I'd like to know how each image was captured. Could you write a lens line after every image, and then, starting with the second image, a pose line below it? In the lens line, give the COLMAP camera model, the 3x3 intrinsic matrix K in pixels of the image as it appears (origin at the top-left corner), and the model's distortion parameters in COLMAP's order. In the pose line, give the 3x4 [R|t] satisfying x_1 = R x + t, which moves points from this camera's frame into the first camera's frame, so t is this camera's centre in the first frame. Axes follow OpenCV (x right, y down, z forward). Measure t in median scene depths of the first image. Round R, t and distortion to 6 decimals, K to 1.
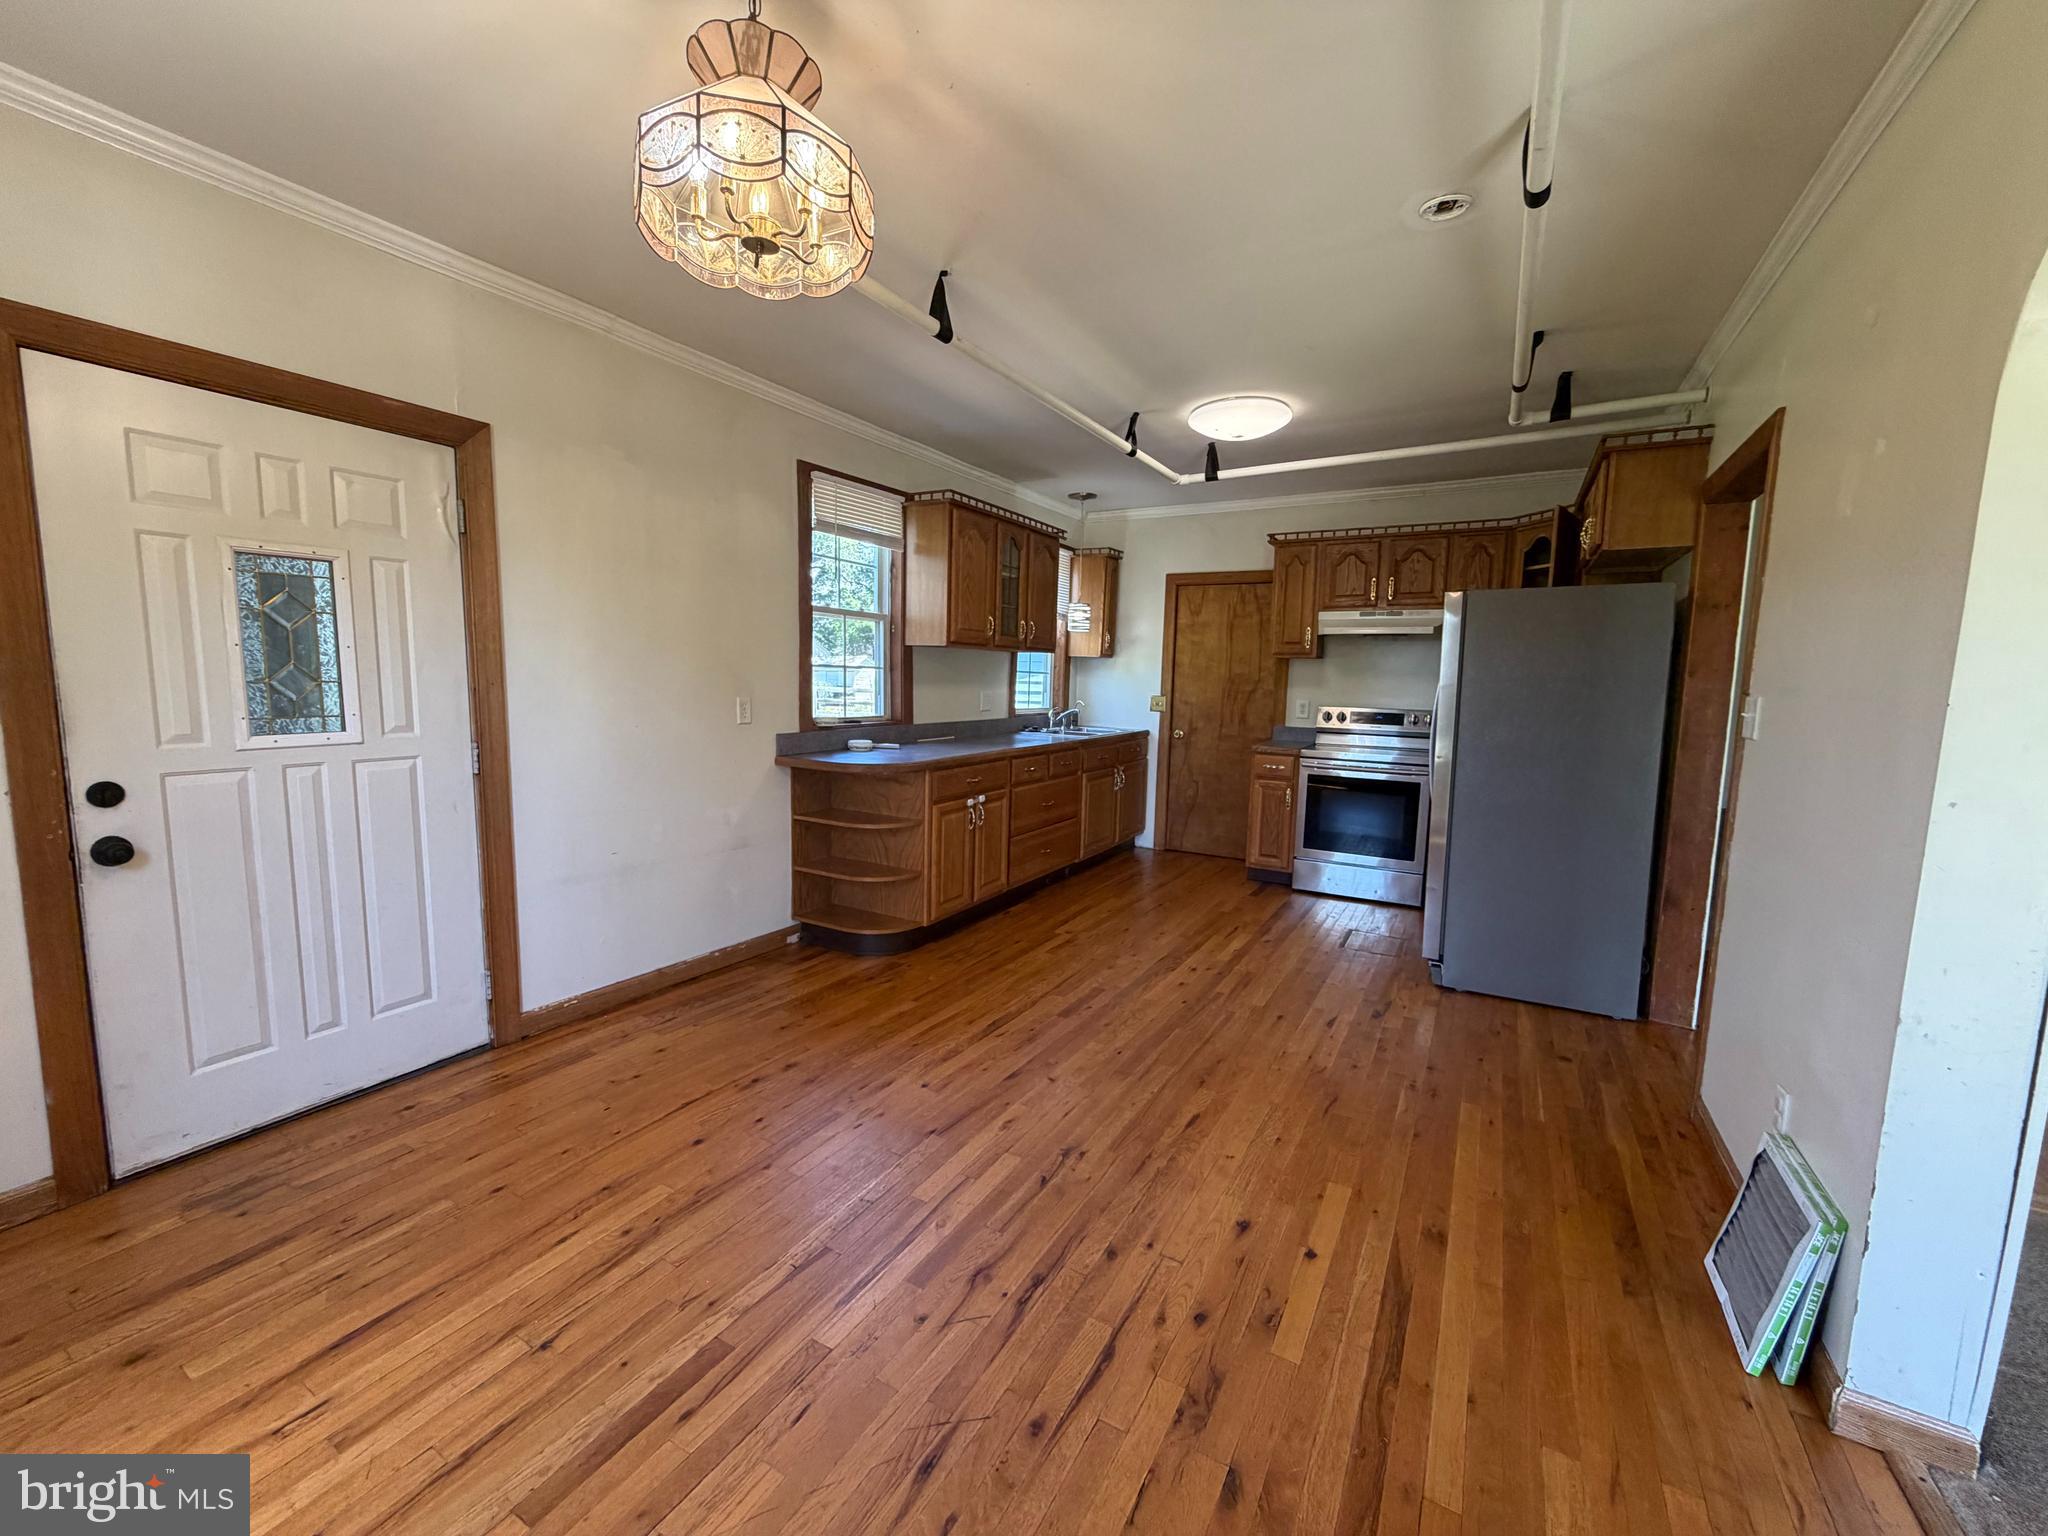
lens RADIAL K [[820.9, 0, 1020.9], [0, 820.9, 768.0], [0, 0, 1]] dist [-0.000616, -0.000041]
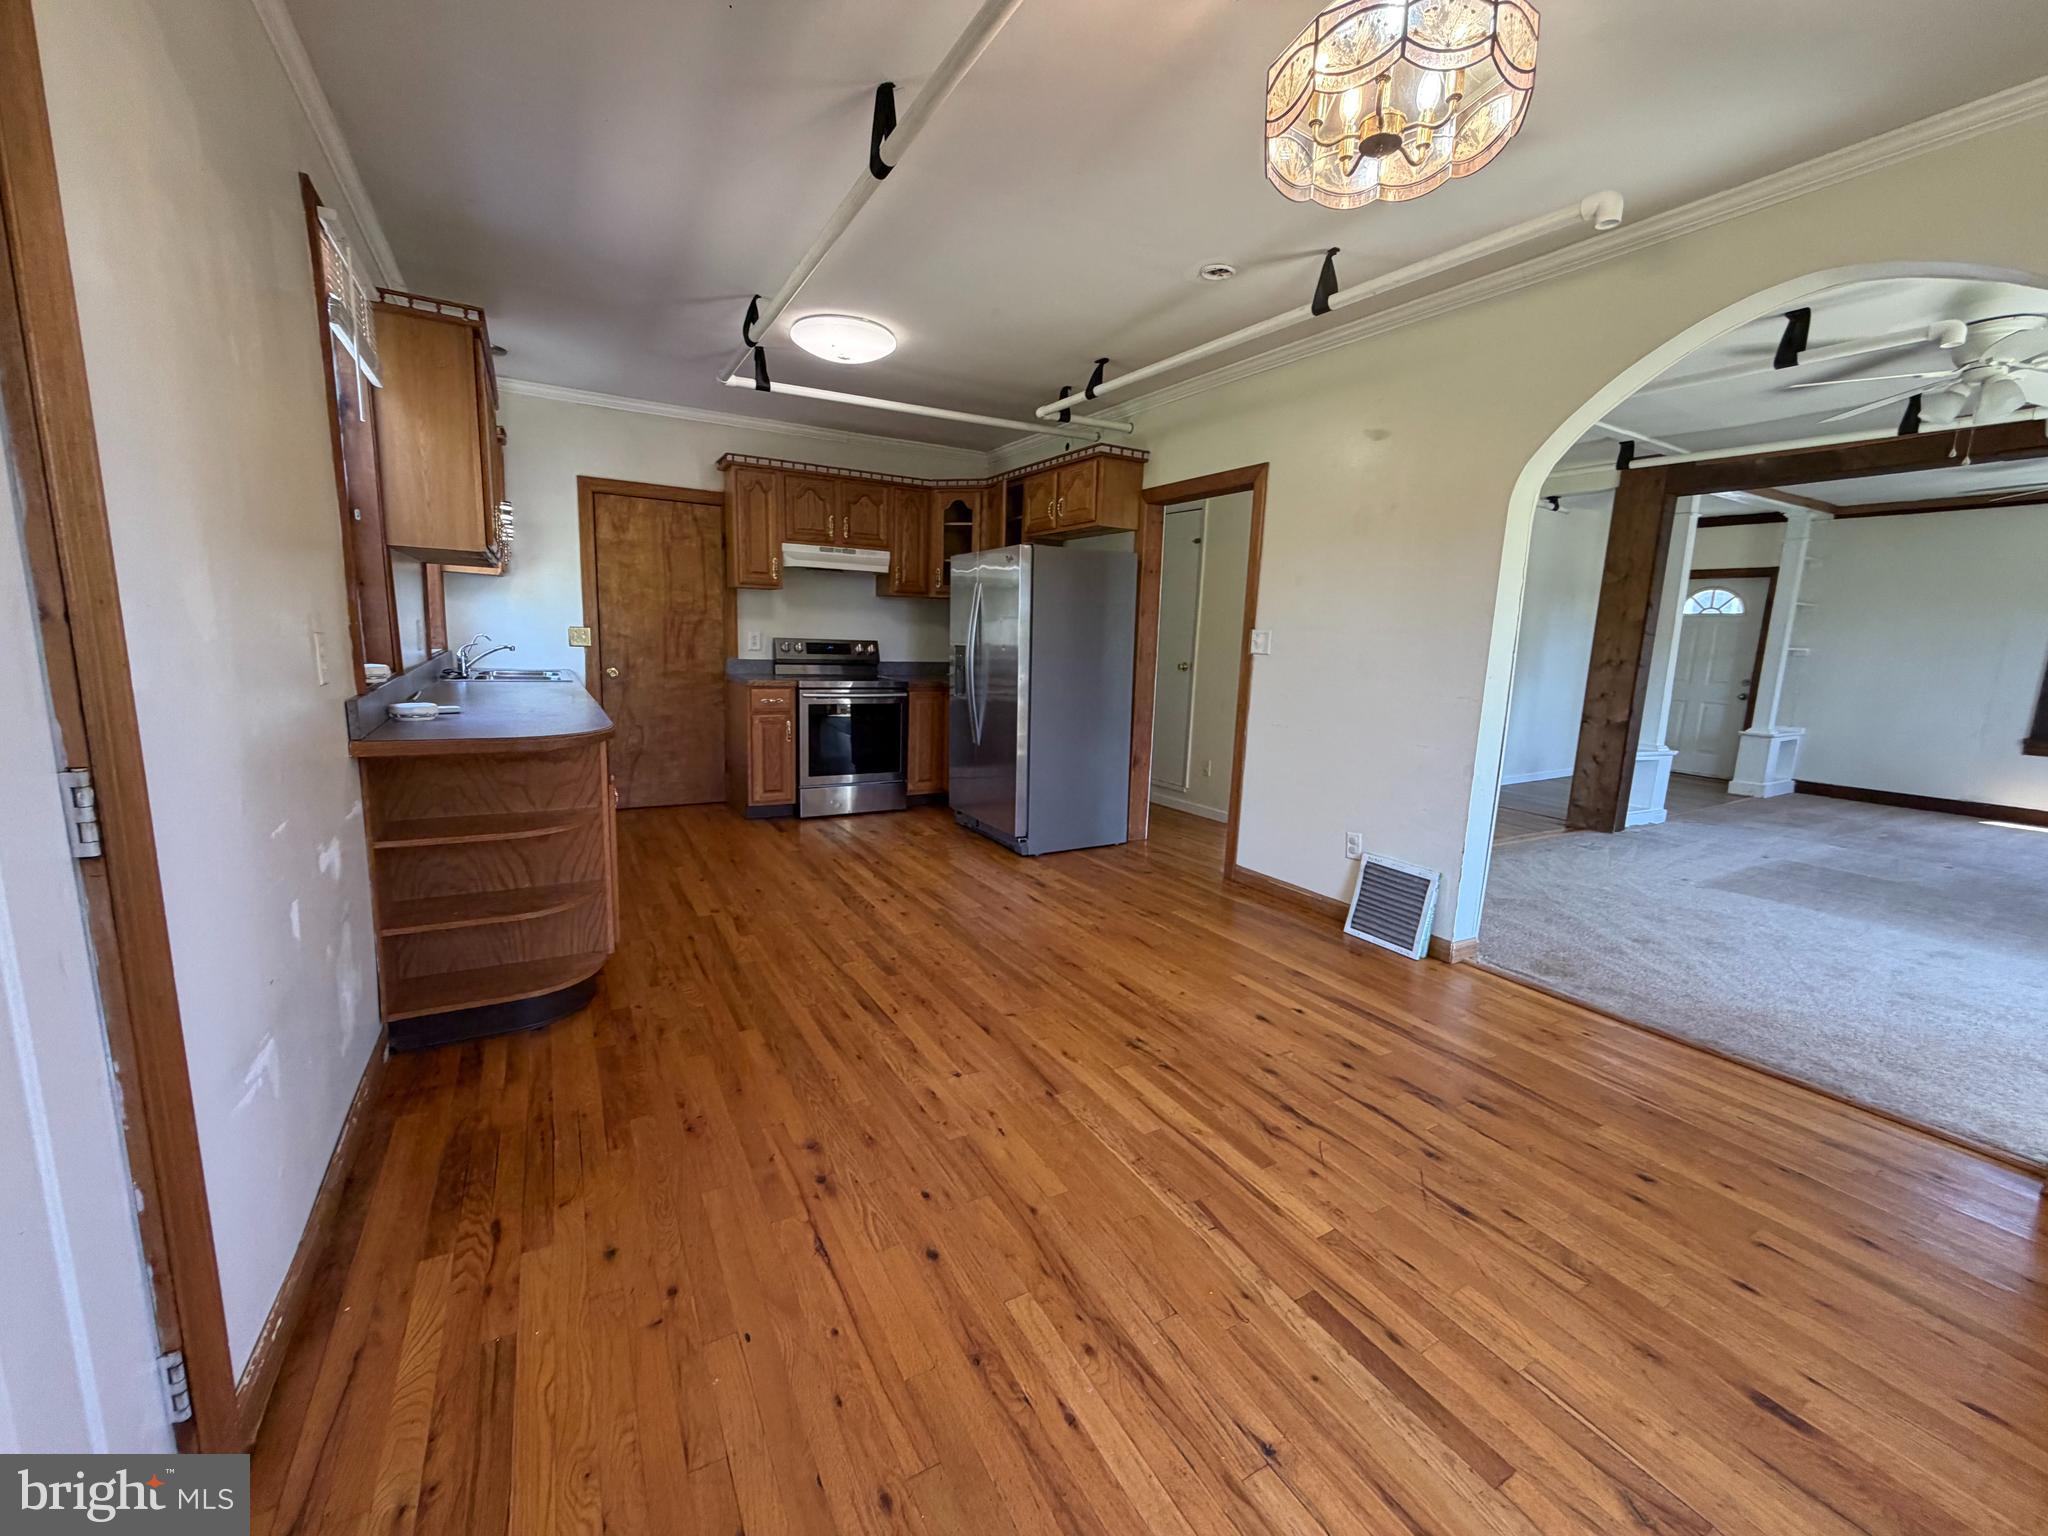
lens RADIAL K [[820.9, 0, 1020.9], [0, 820.9, 768.0], [0, 0, 1]] dist [-0.000616, -0.000041]
pose [[0.499122, -0.147679, 0.853855, -0.611259], [0.073978, 0.989035, 0.127815, -0.038781], [-0.863368, -0.000629, 0.504574, 0.379888]]
